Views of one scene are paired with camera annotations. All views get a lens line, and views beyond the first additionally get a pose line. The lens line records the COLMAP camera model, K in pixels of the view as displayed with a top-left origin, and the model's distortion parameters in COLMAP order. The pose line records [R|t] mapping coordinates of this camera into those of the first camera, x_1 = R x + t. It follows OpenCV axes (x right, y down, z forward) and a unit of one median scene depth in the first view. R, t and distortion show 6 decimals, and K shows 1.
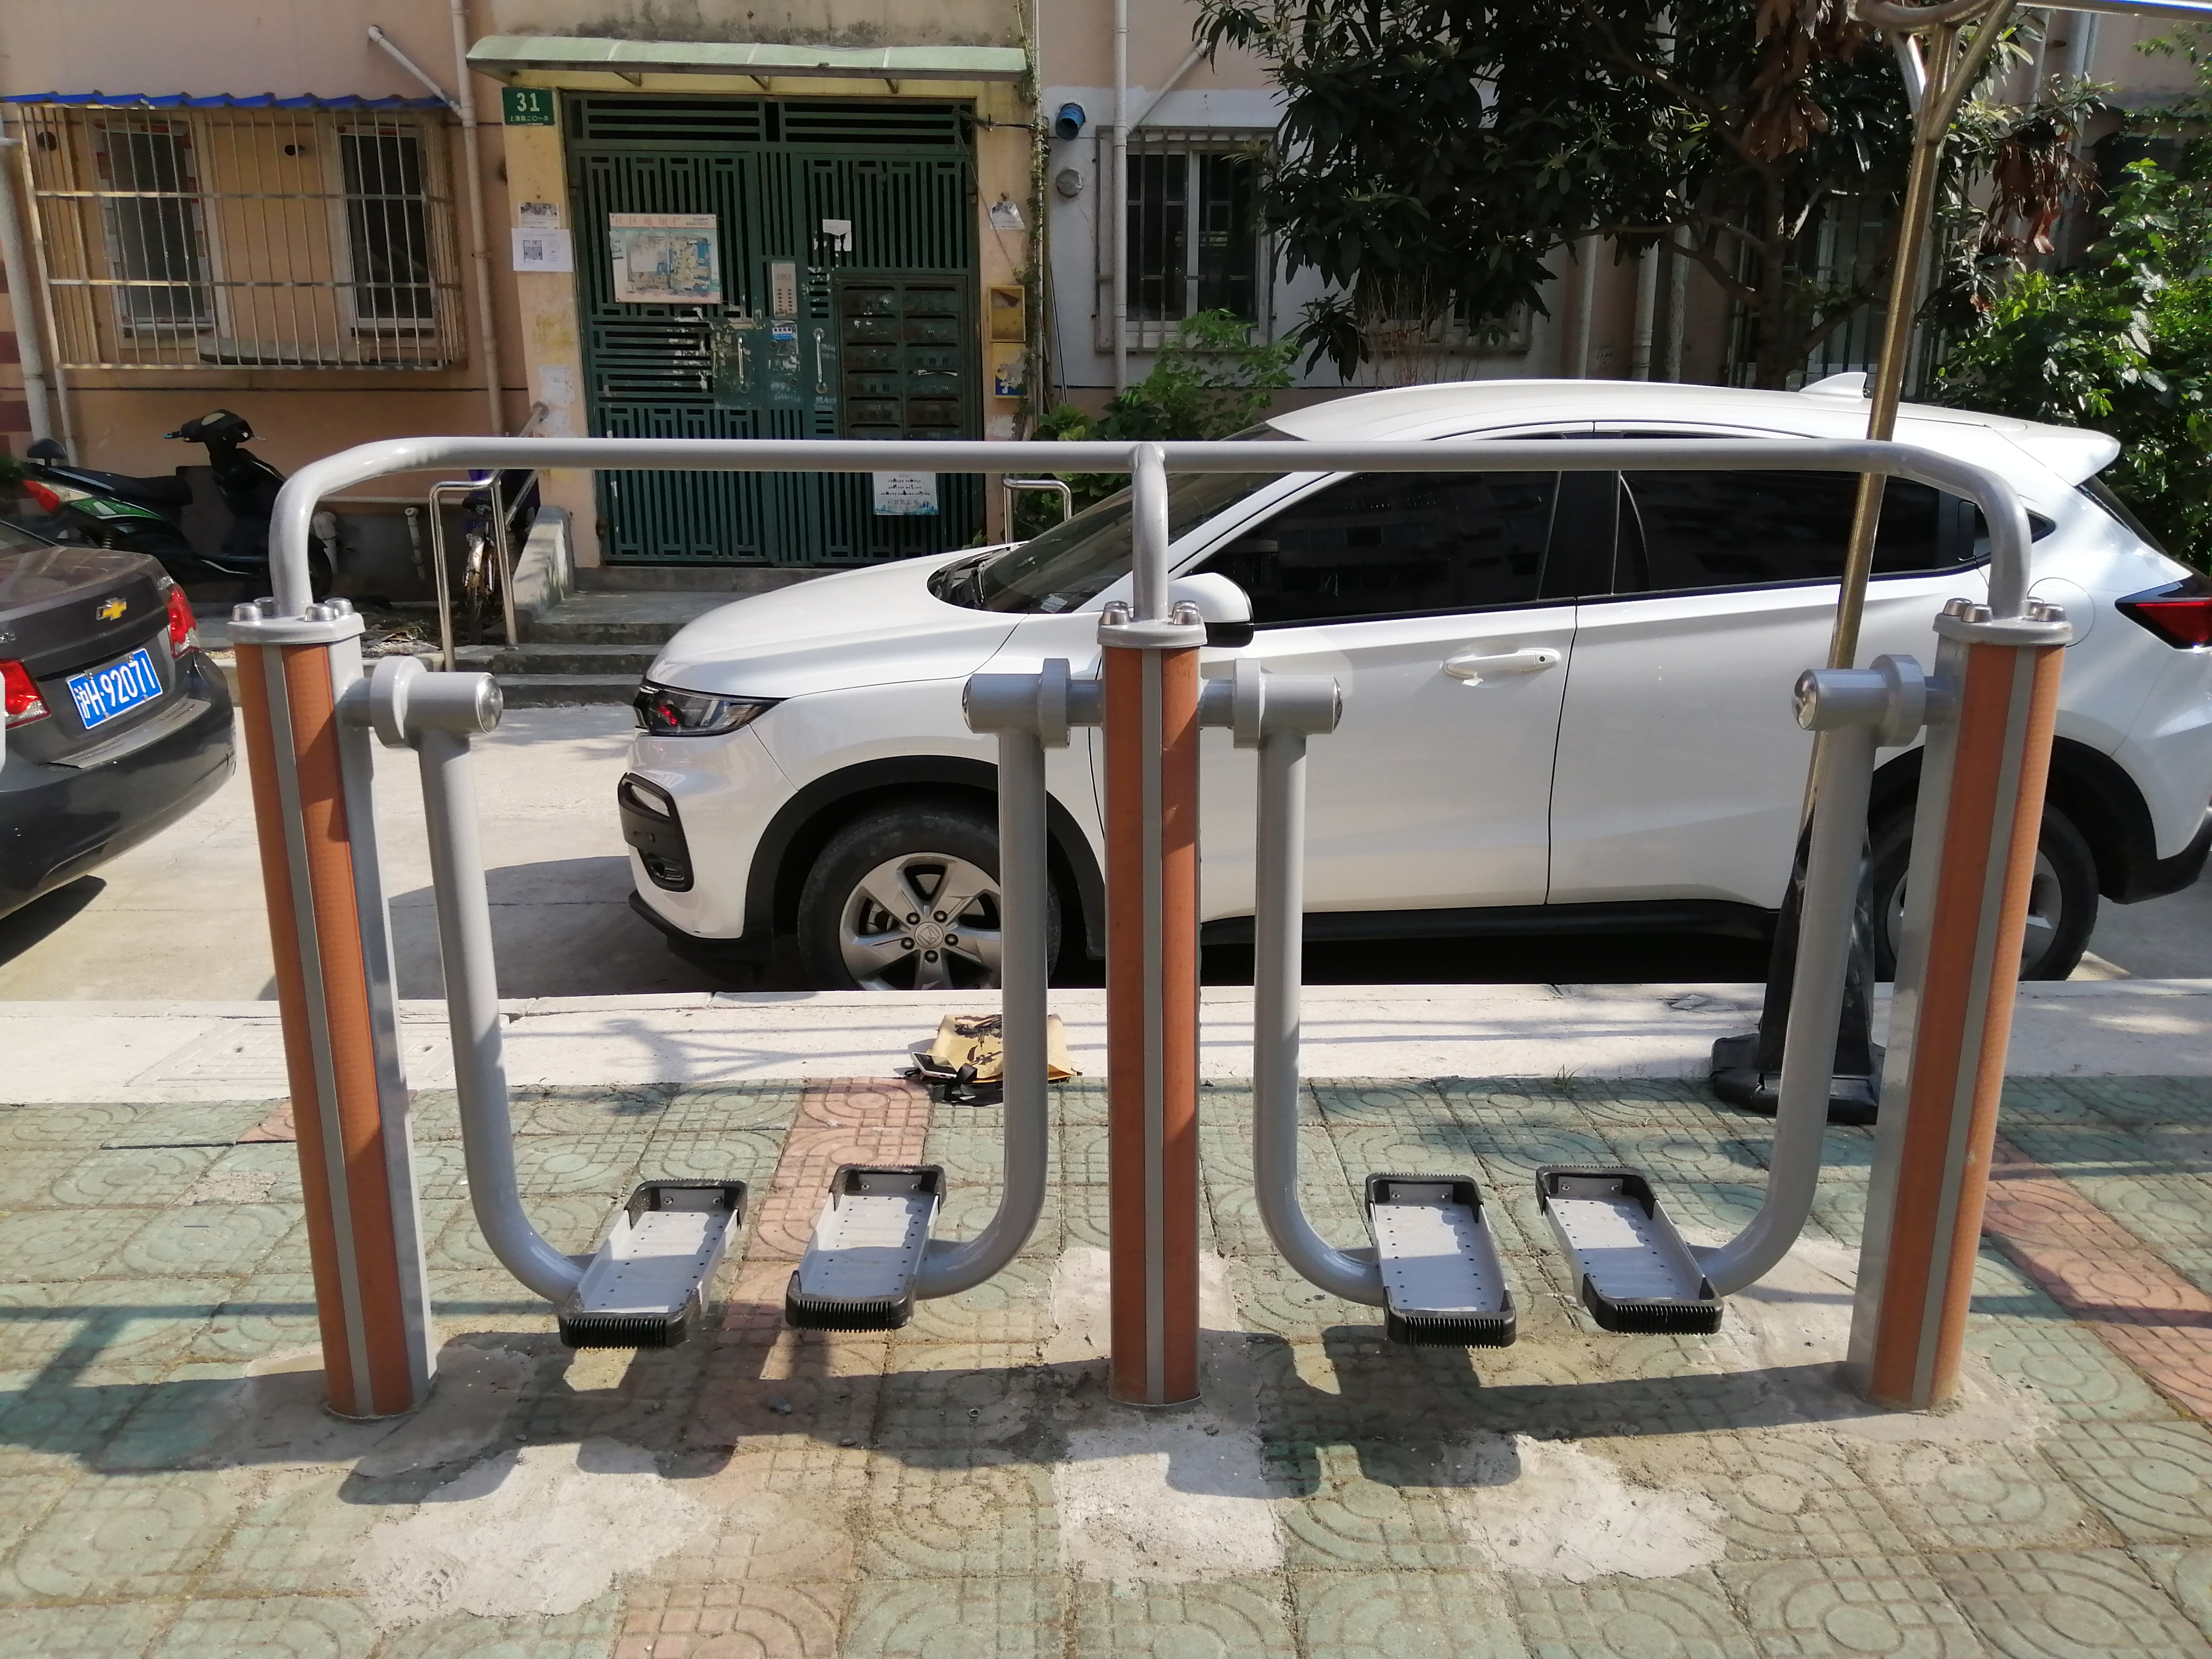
lens RADIAL K [[1677.4, 0, 1104.6], [0, 1677.4, 830.5], [0, 0, 1]] dist [0.002973, -0.010606]
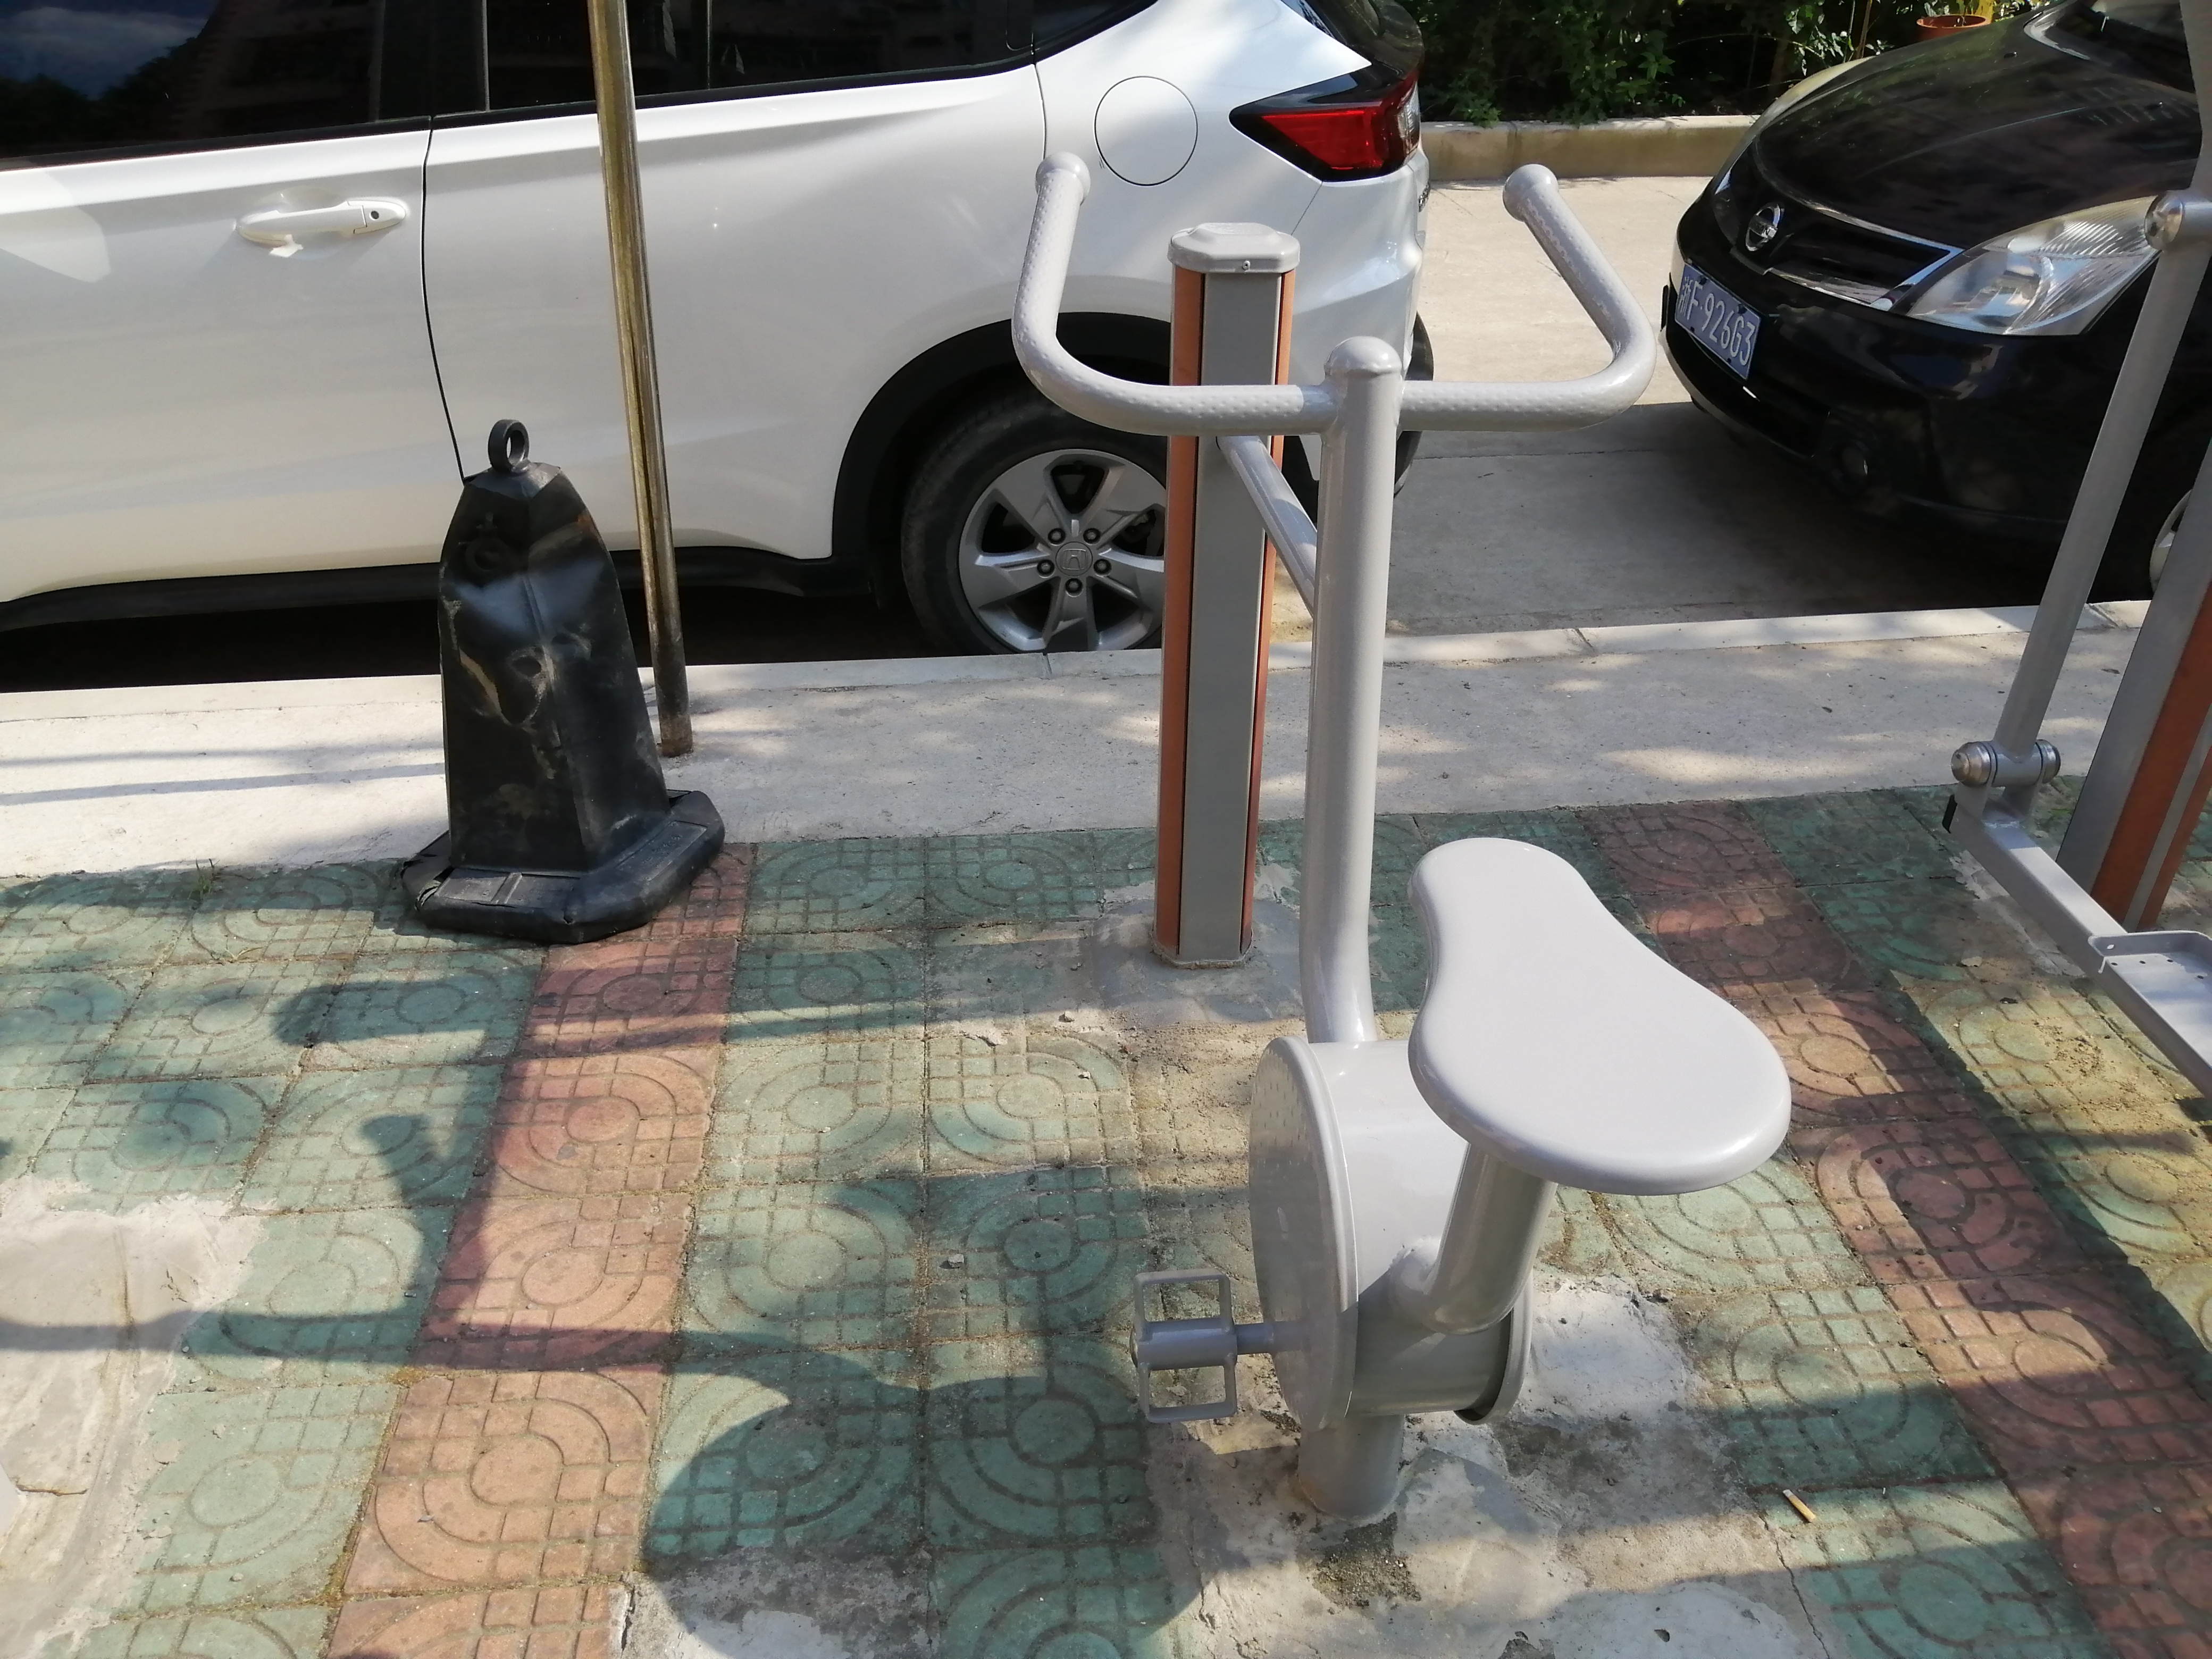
lens RADIAL K [[1677.4, 0, 1107.8], [0, 1677.4, 830.7], [0, 0, 1]] dist [0.002973, -0.010606]
pose [[0.997841, -0.035956, 0.054956, 0.592367], [0.016980, 0.949605, 0.312989, -0.084019], [-0.063440, -0.311381, 0.948165, 0.291330]]
